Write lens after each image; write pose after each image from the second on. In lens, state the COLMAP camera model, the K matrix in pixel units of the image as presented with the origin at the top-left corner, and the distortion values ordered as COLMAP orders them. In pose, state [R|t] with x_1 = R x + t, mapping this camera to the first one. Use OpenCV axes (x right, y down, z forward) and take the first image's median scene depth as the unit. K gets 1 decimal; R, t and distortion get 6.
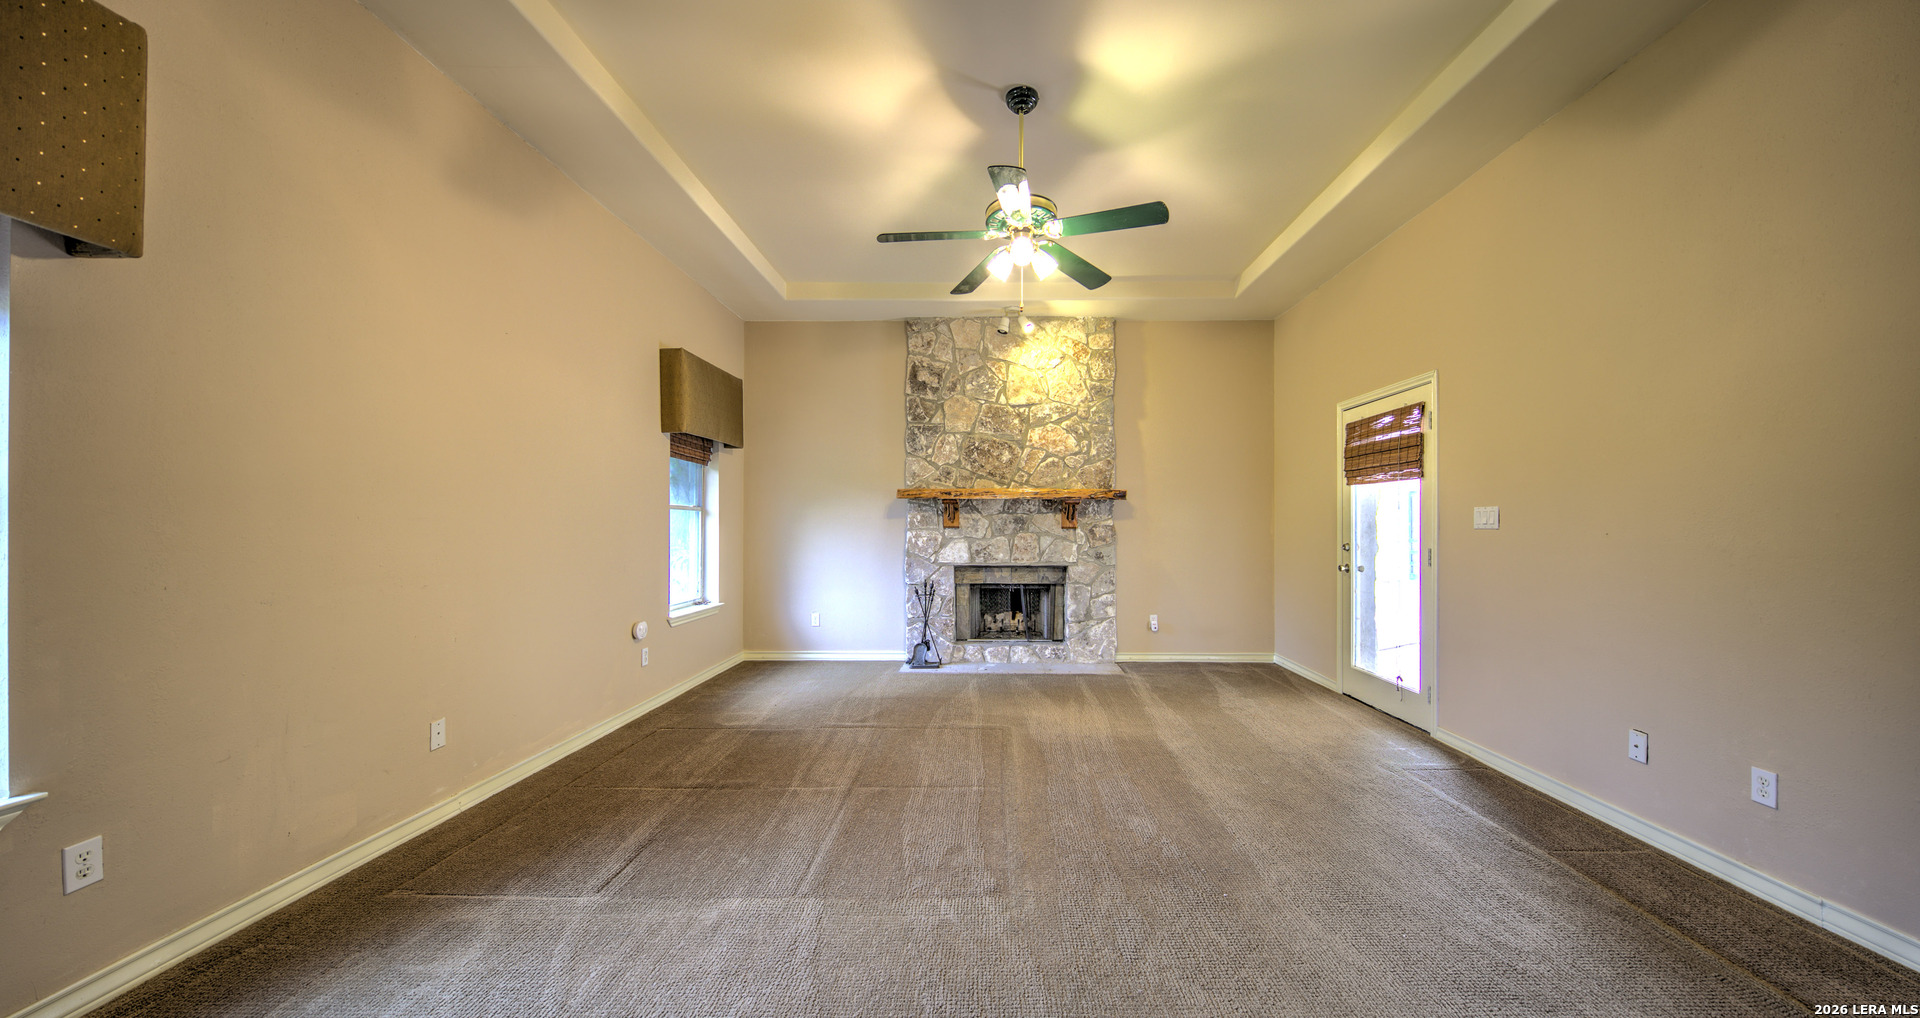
lens RADIAL K [[687.4, 0, 958.1], [0, 687.4, 520.4], [0, 0, 1]] dist [-0.002594, -0.000328]
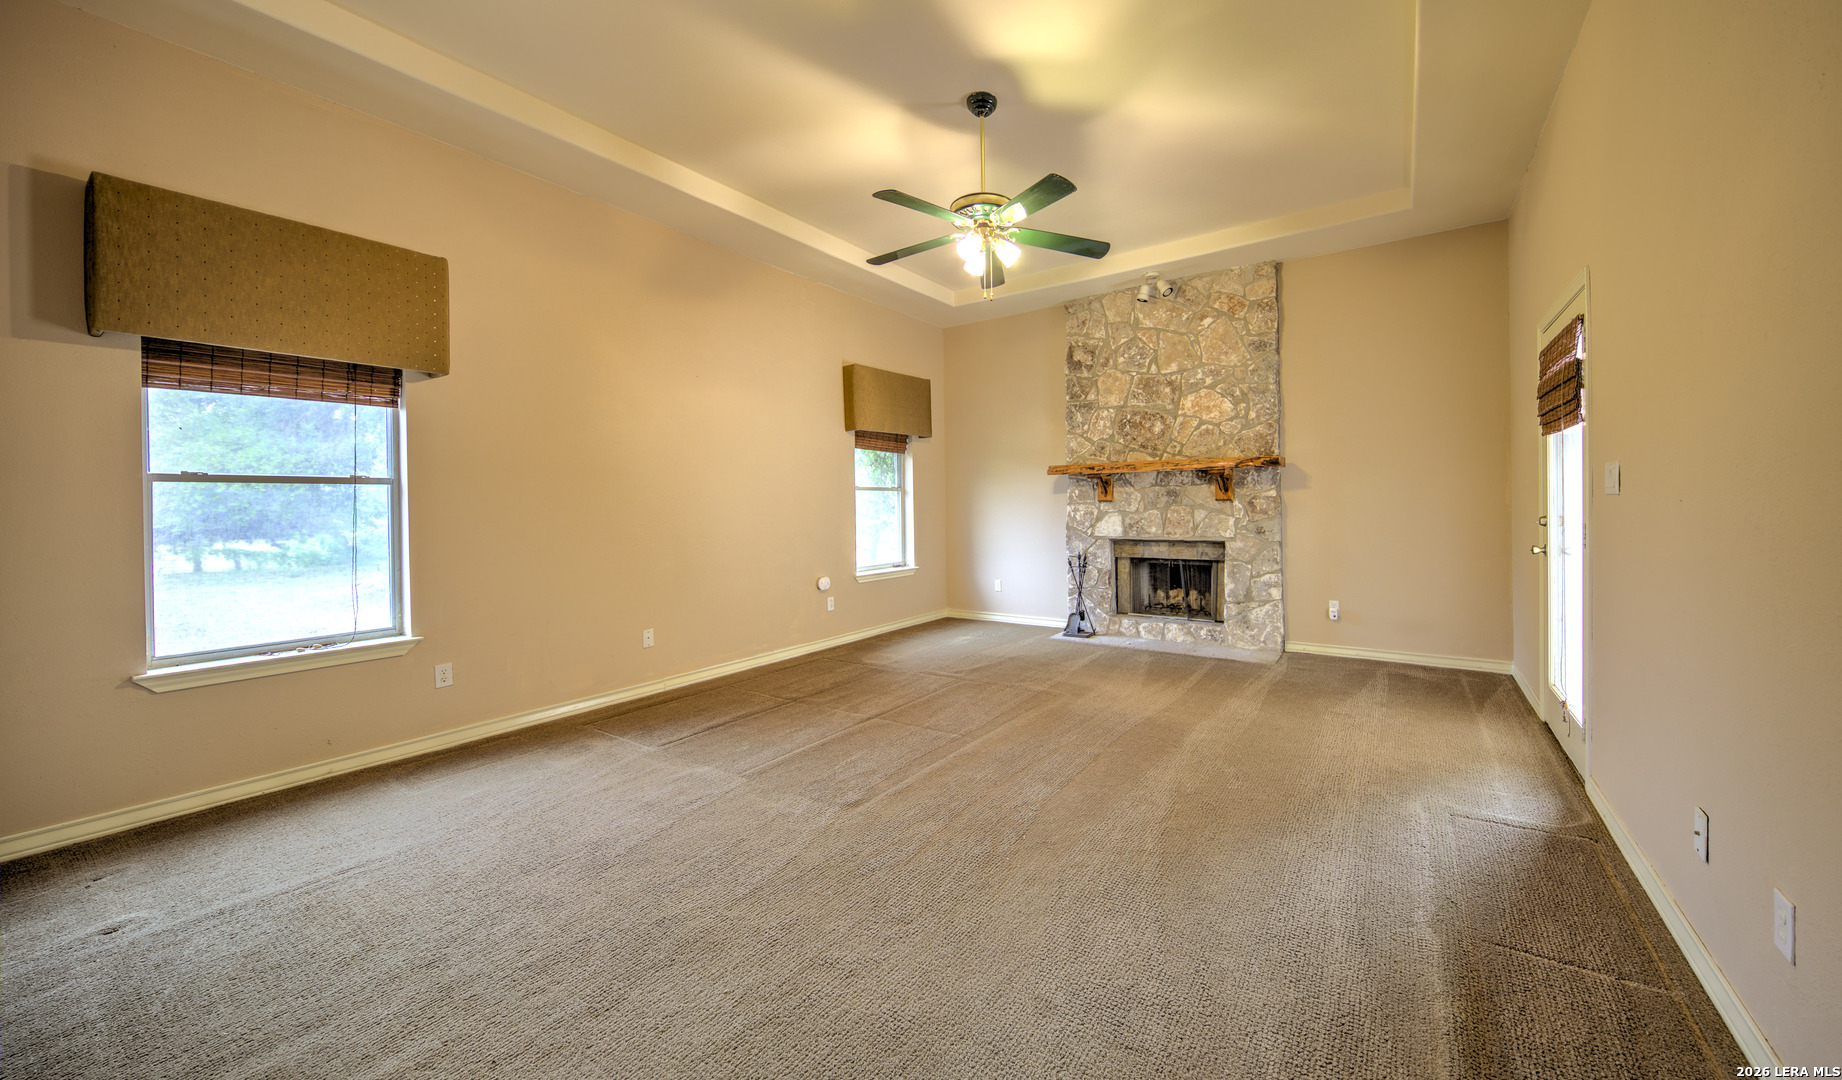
lens RADIAL K [[653.2, 0, 917.2], [0, 653.2, 504.9], [0, 0, 1]] dist [0.002154, -0.000154]
pose [[0.839857, -0.012004, -0.542676, 0.284675], [0.019699, 0.999771, 0.008371, 0.002009], [0.542451, -0.017720, 0.839901, 0.039977]]
